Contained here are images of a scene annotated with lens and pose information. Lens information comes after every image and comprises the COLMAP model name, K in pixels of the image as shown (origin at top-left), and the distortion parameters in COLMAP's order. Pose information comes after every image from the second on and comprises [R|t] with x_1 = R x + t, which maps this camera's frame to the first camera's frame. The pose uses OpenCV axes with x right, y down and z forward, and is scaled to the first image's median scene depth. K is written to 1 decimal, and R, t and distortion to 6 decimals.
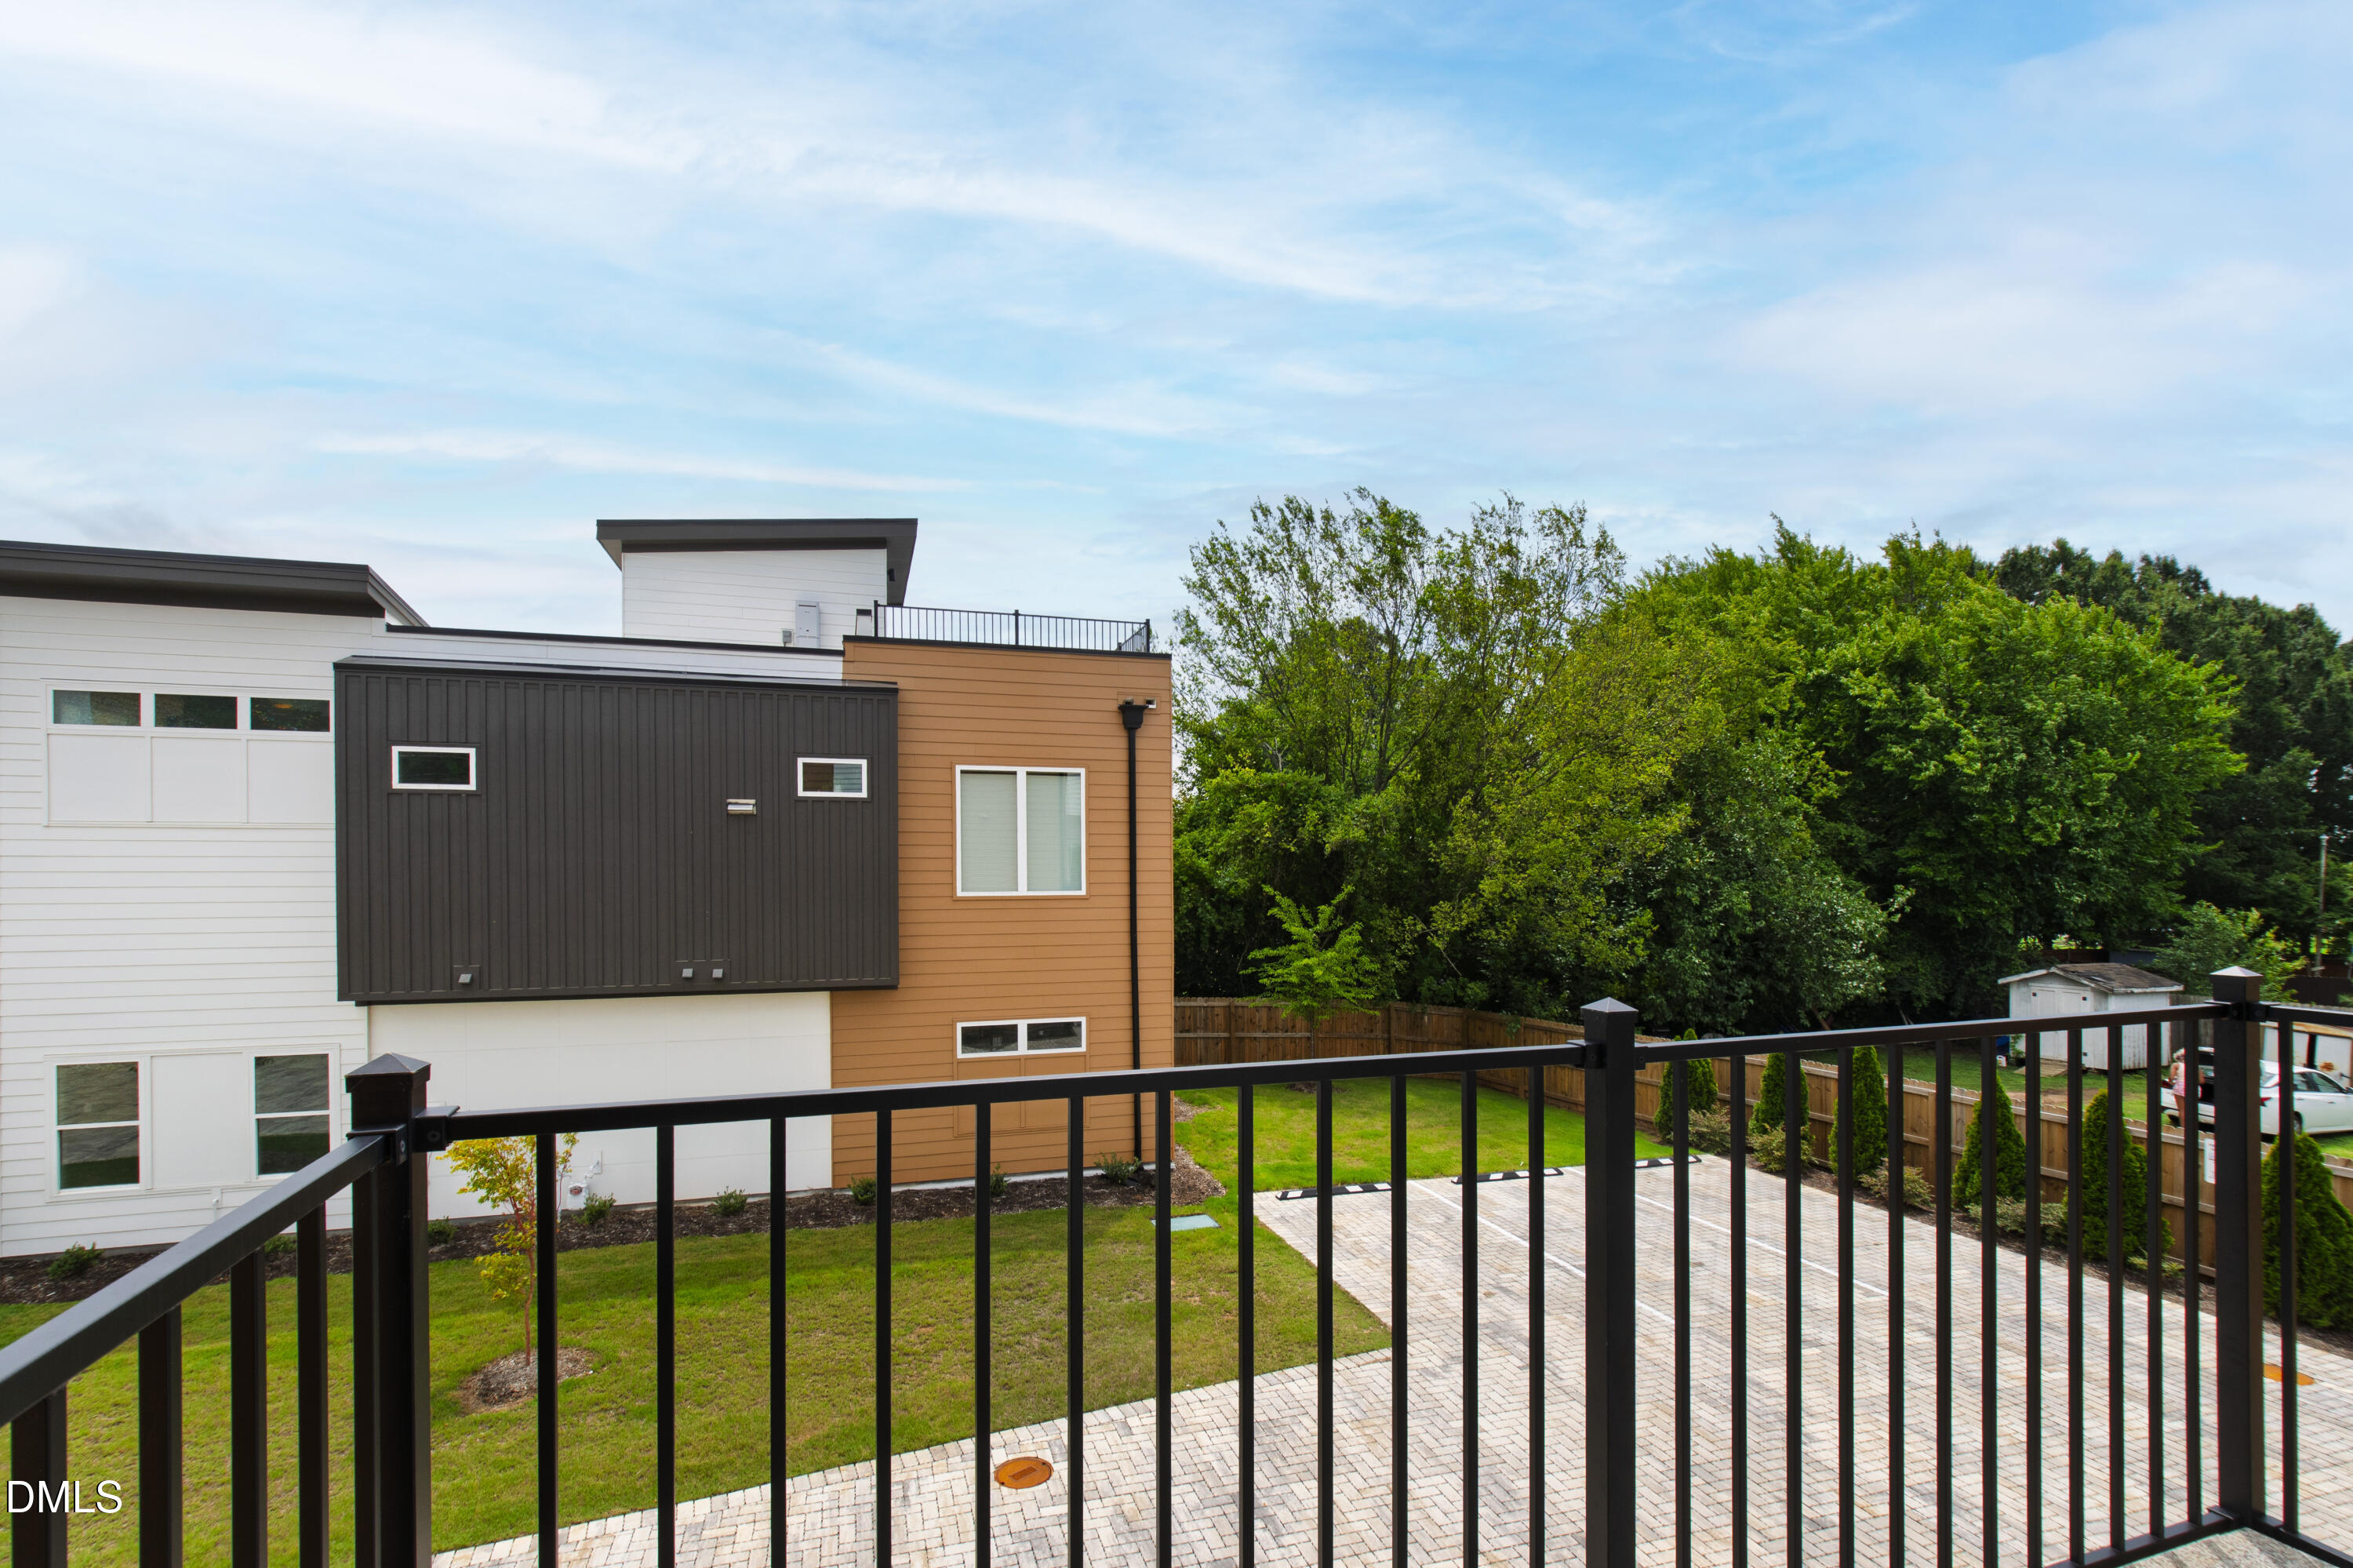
lens RADIAL K [[1087.8, 0, 1174.2], [0, 1087.8, 858.0], [0, 0, 1]] dist [0.002369, -0.000065]
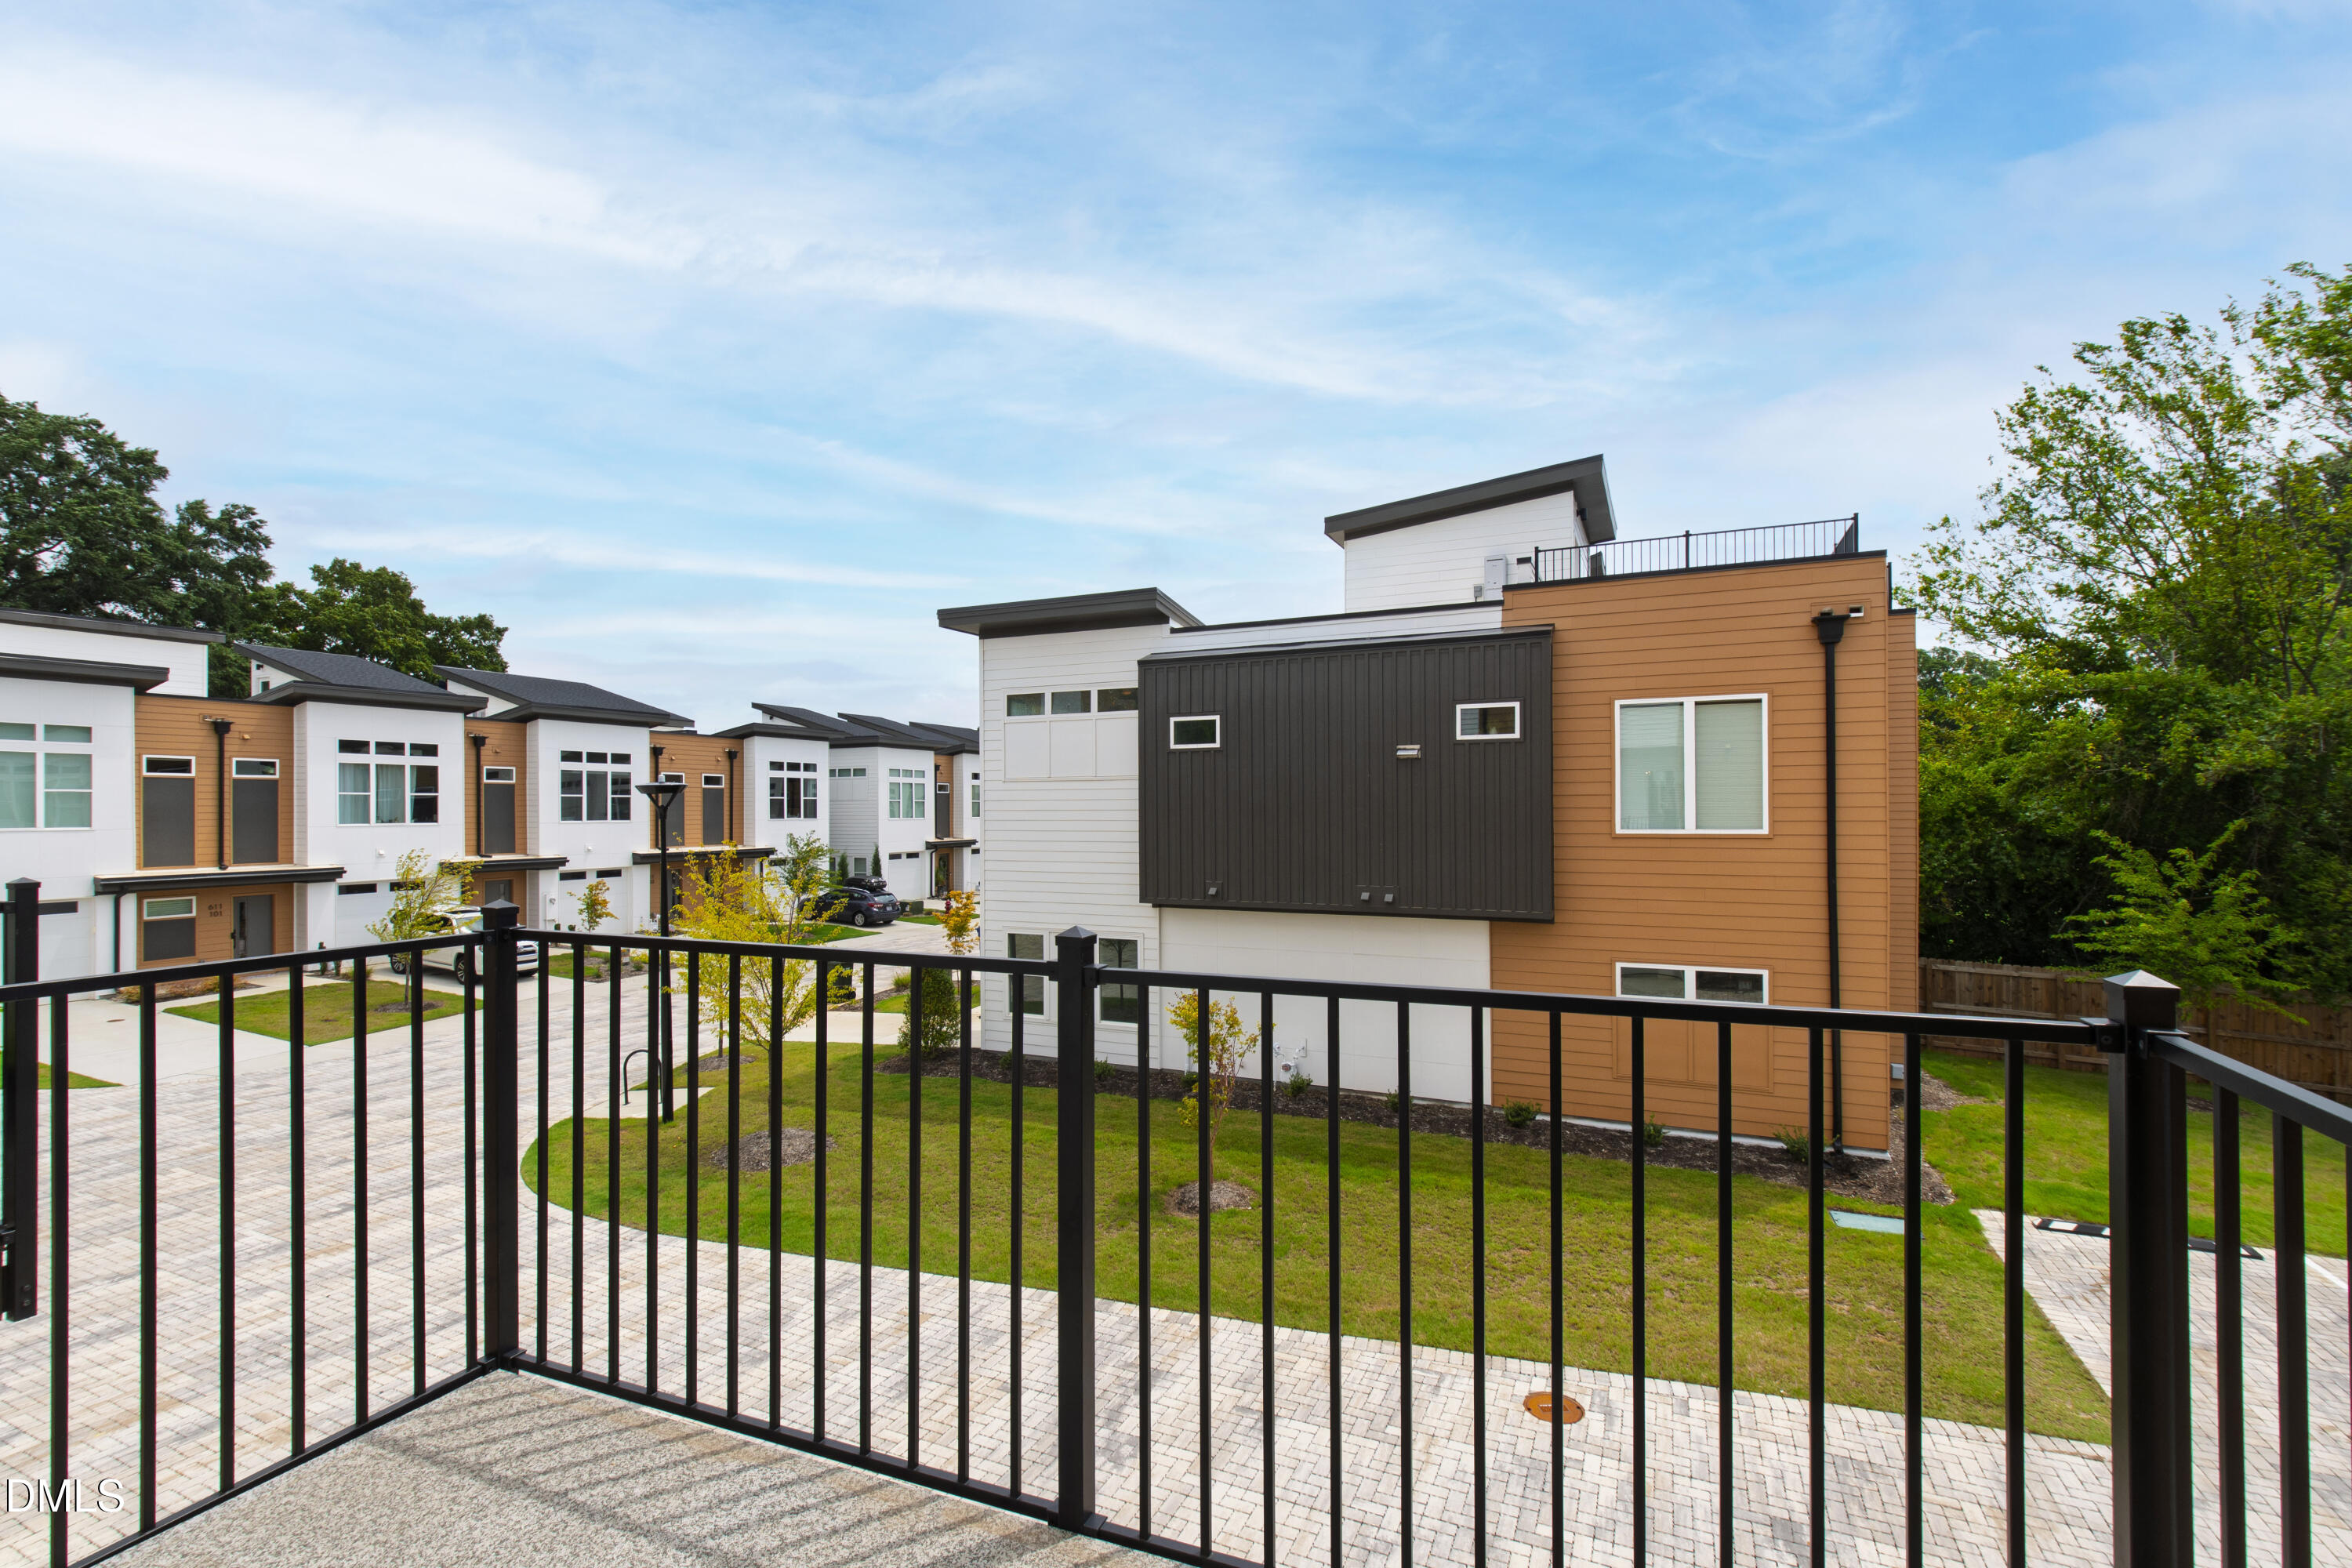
lens RADIAL K [[1046.1, 0, 1178.8], [0, 1046.1, 798.3], [0, 0, 1]] dist [-0.004982, -0.000484]
pose [[0.739603, -0.009514, -0.672976, 0.146424], [0.011179, 0.999936, -0.001851, 0.000466], [0.672950, -0.006154, 0.739662, 0.036843]]
